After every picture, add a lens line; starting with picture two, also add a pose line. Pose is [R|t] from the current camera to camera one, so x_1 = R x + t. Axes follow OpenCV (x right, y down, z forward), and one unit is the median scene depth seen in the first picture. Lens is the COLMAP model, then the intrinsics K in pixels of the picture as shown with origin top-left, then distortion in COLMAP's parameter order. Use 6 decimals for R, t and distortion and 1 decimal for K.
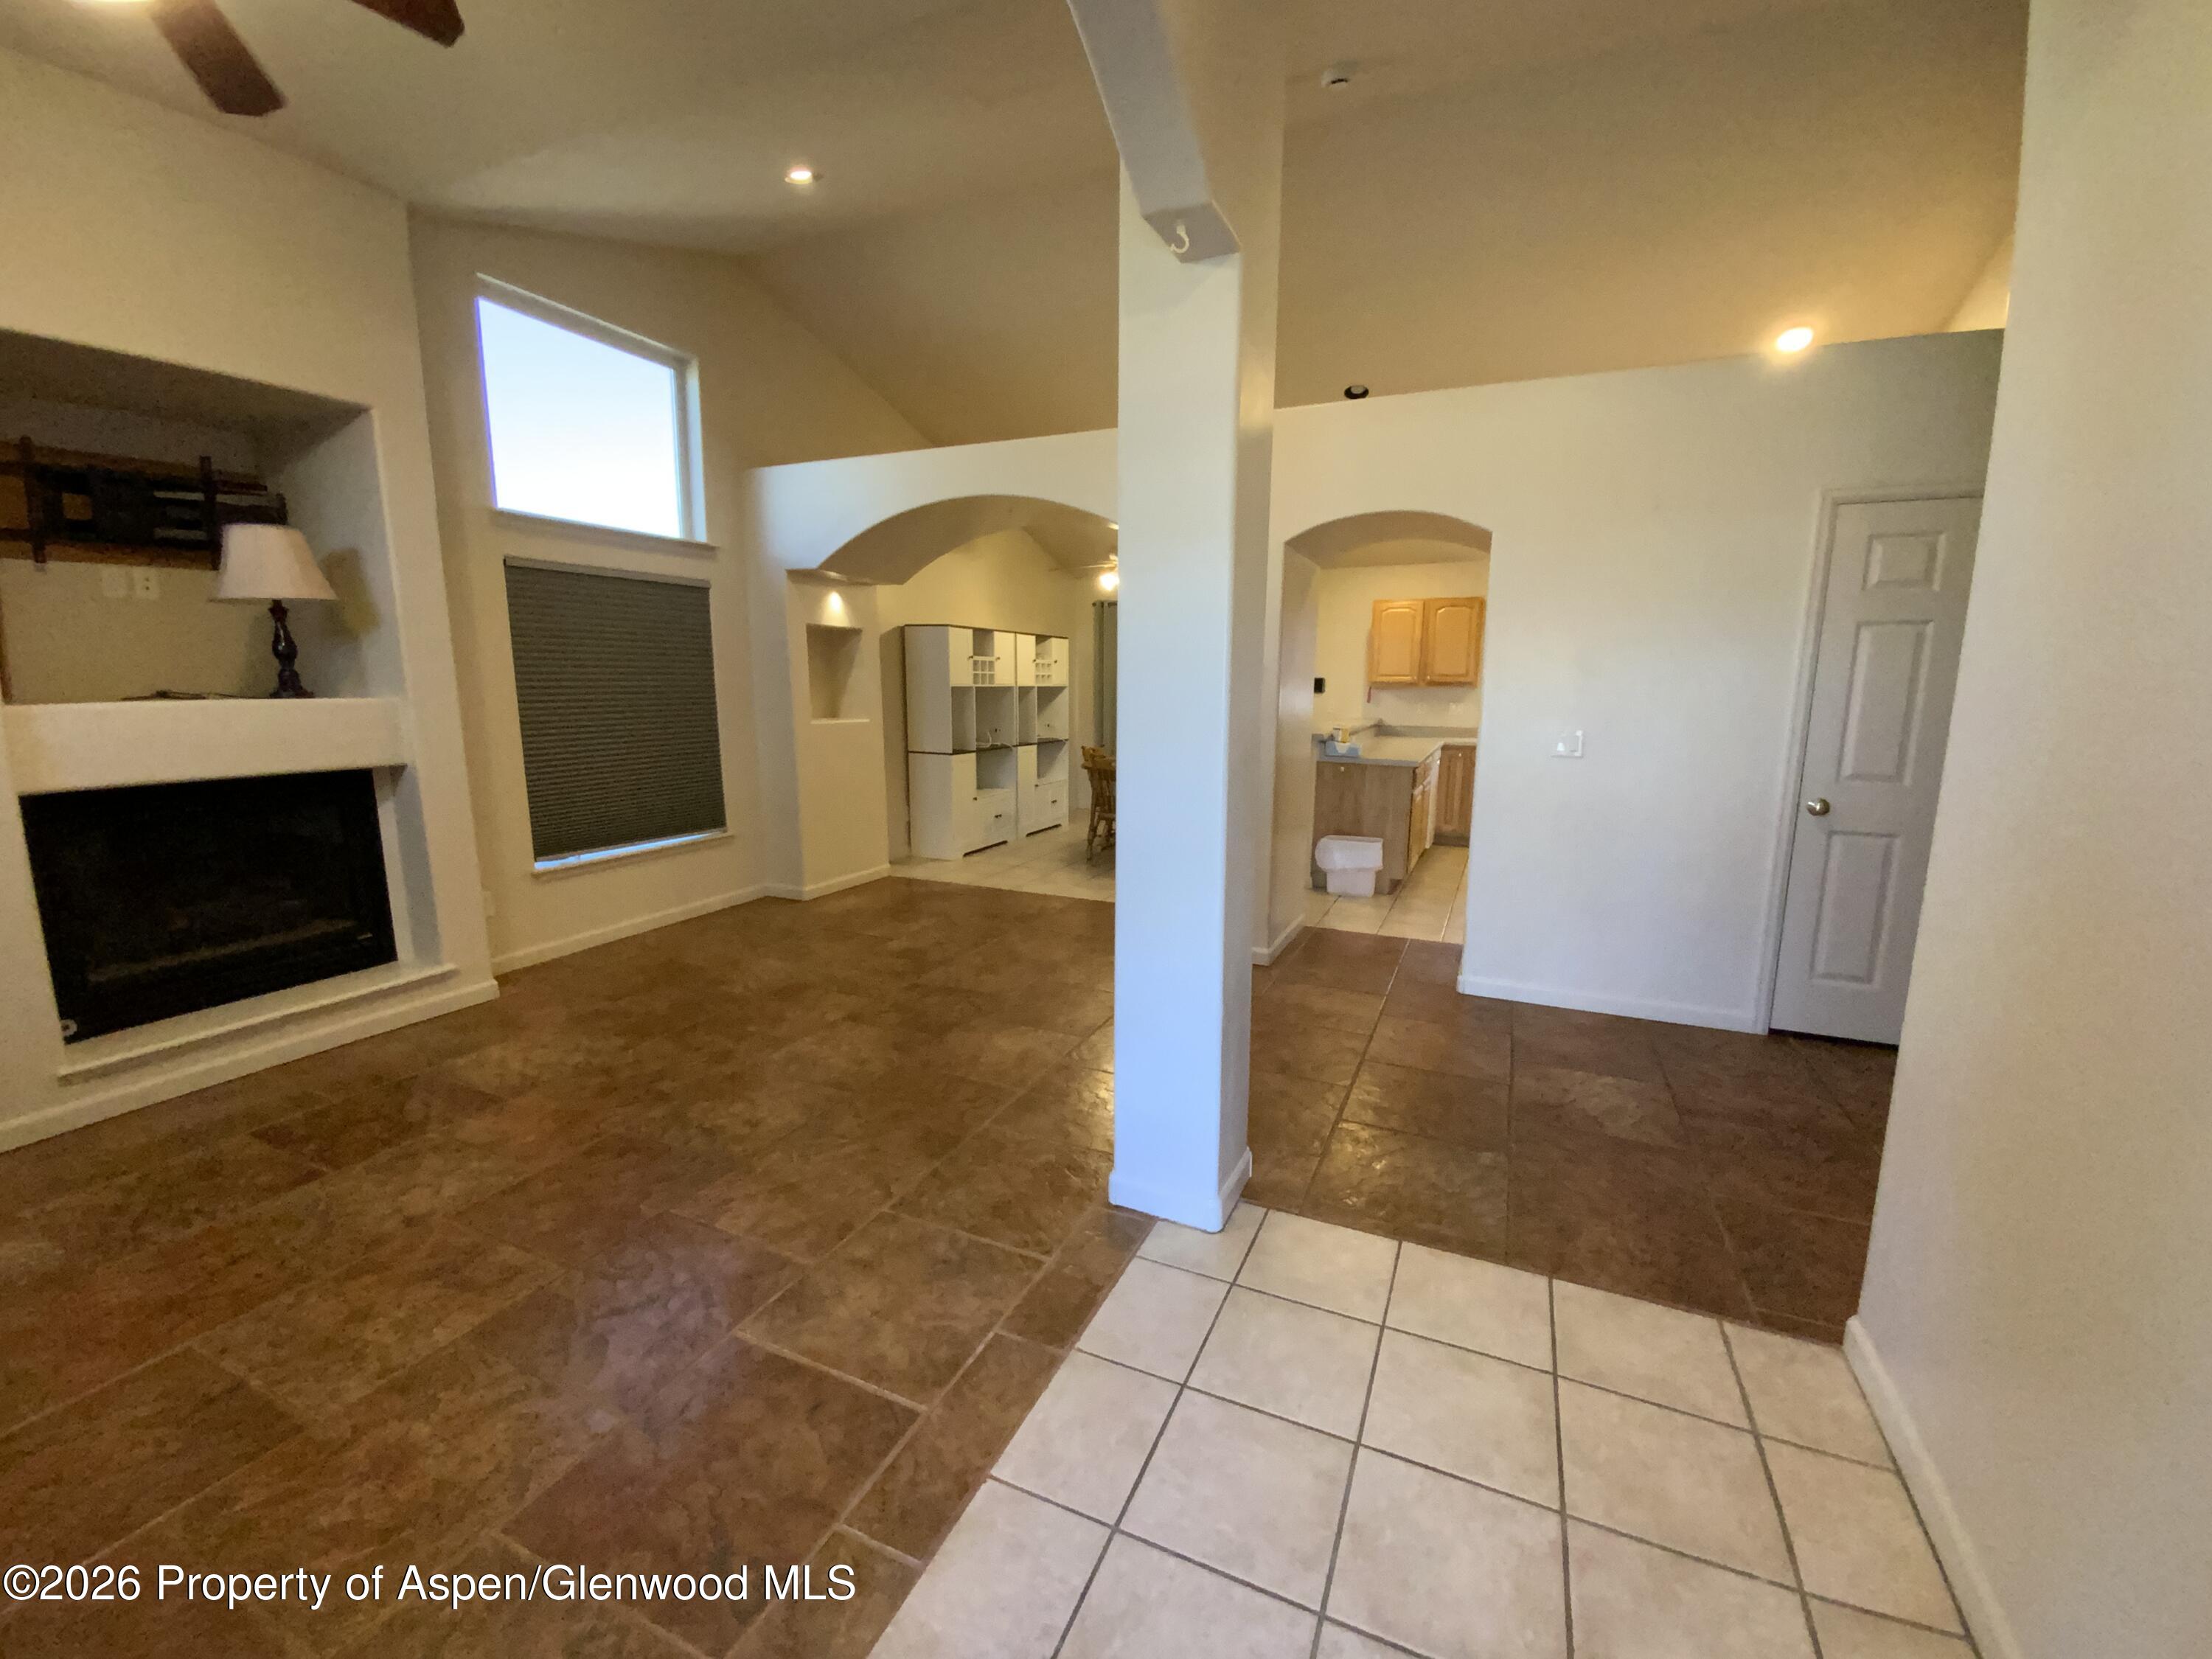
lens RADIAL K [[890.5, 0, 1108.9], [0, 890.5, 827.5], [0, 0, 1]] dist [0.002042, -0.007691]
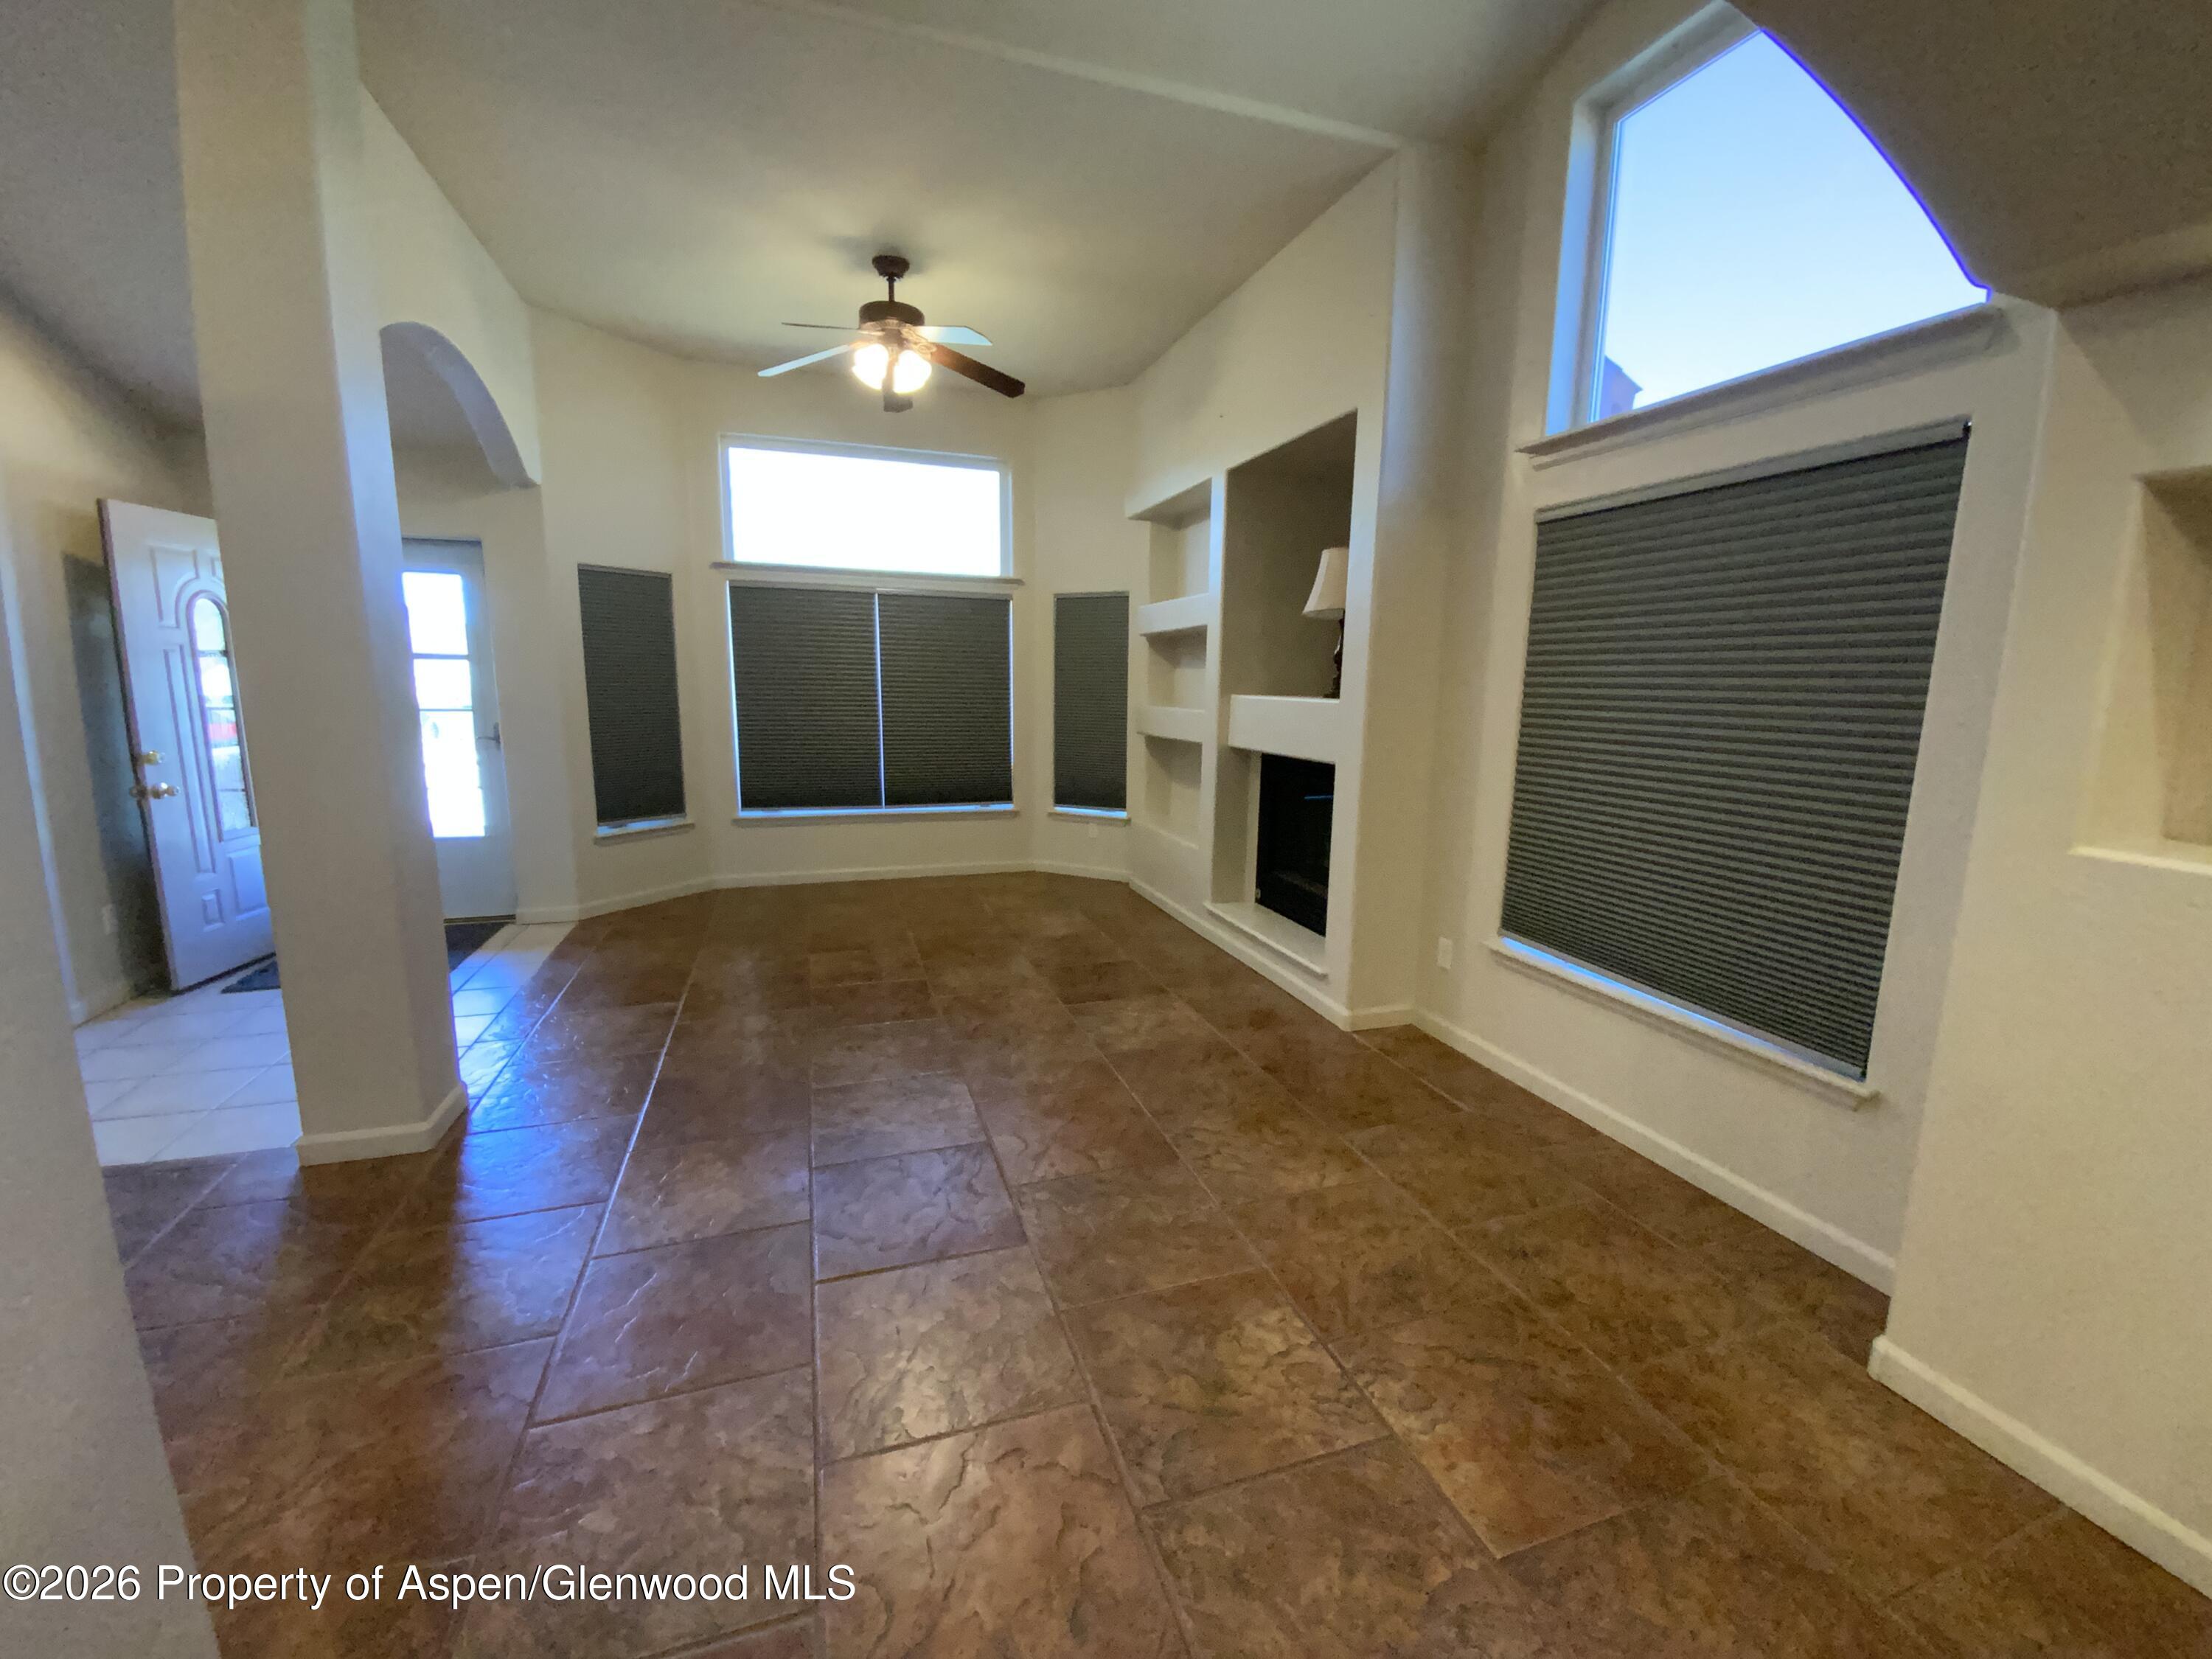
lens RADIAL K [[890.5, 0, 1123.2], [0, 890.5, 831.5], [0, 0, 1]] dist [0.002042, -0.007691]
pose [[-0.727914, 0.094145, -0.679175, 0.091020], [-0.134520, 0.951672, 0.276090, -0.252403], [0.672344, 0.292332, -0.680071, 1.582307]]
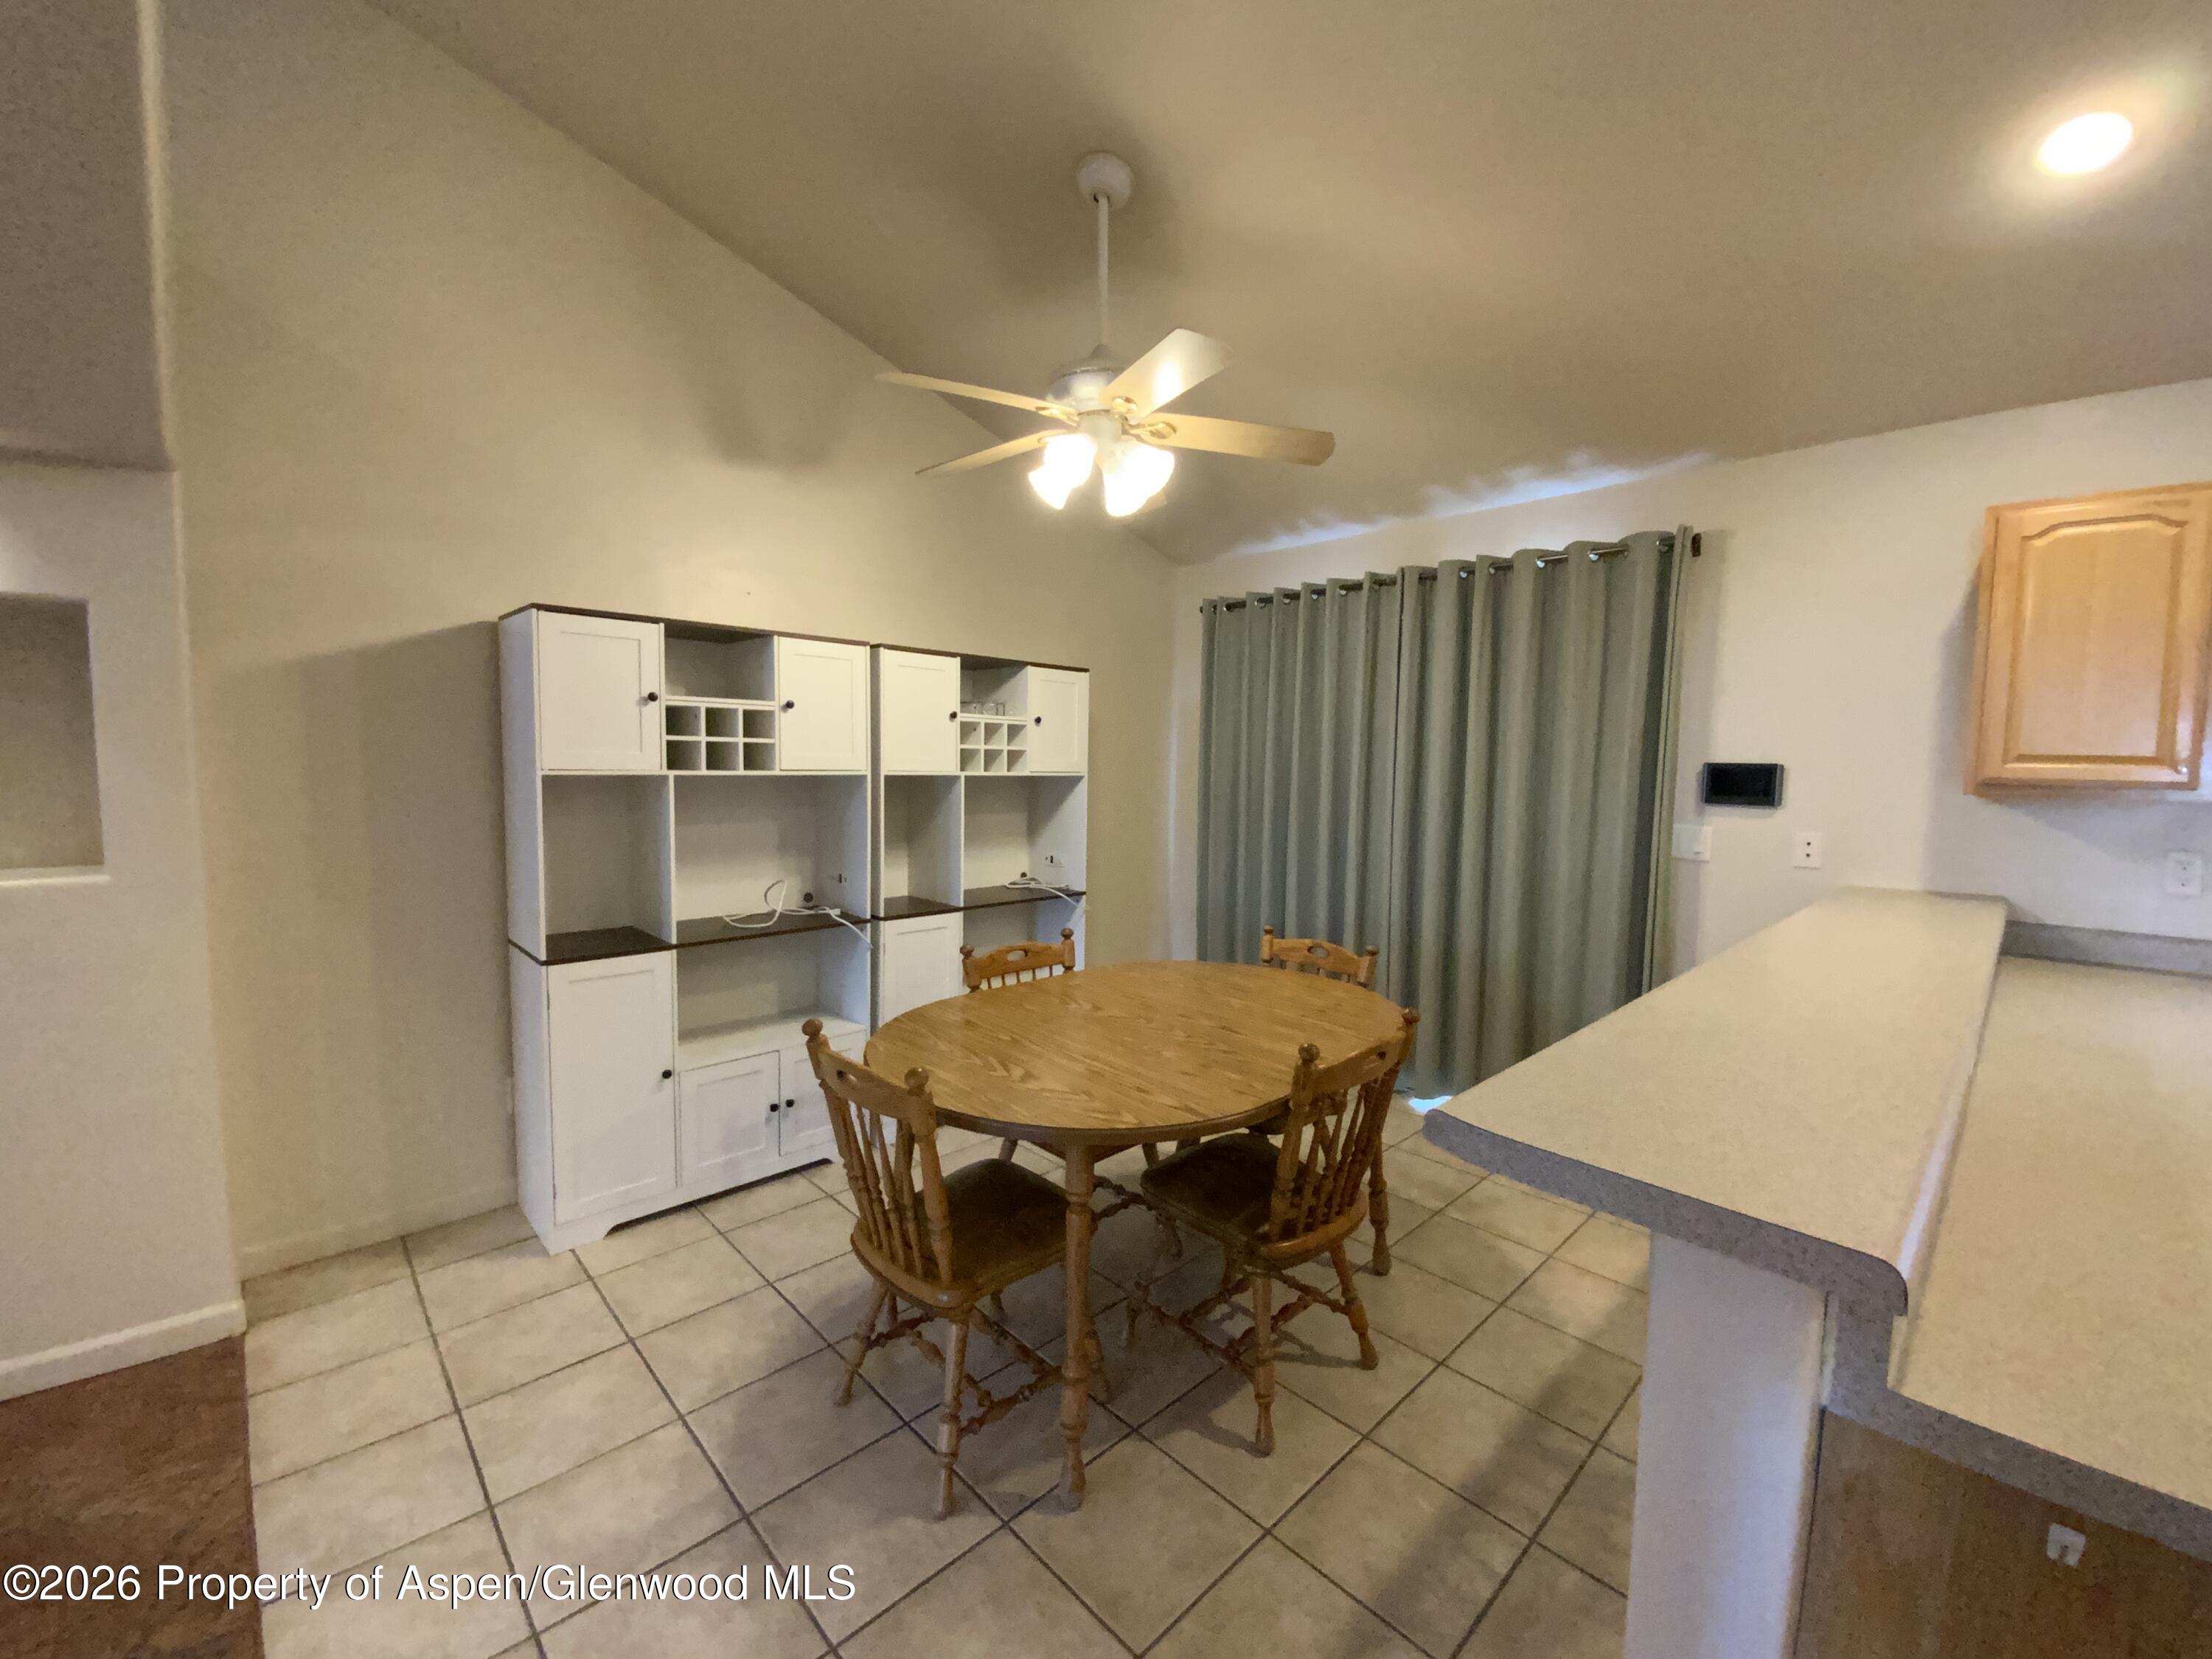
lens RADIAL K [[890.5, 0, 1108.5], [0, 890.5, 828.2], [0, 0, 1]] dist [0.002042, -0.007691]
pose [[0.925874, 0.035812, -0.376131, 0.325330], [-0.070030, 0.994515, -0.077693, -0.243761], [0.371286, 0.098274, 0.923303, 1.465740]]
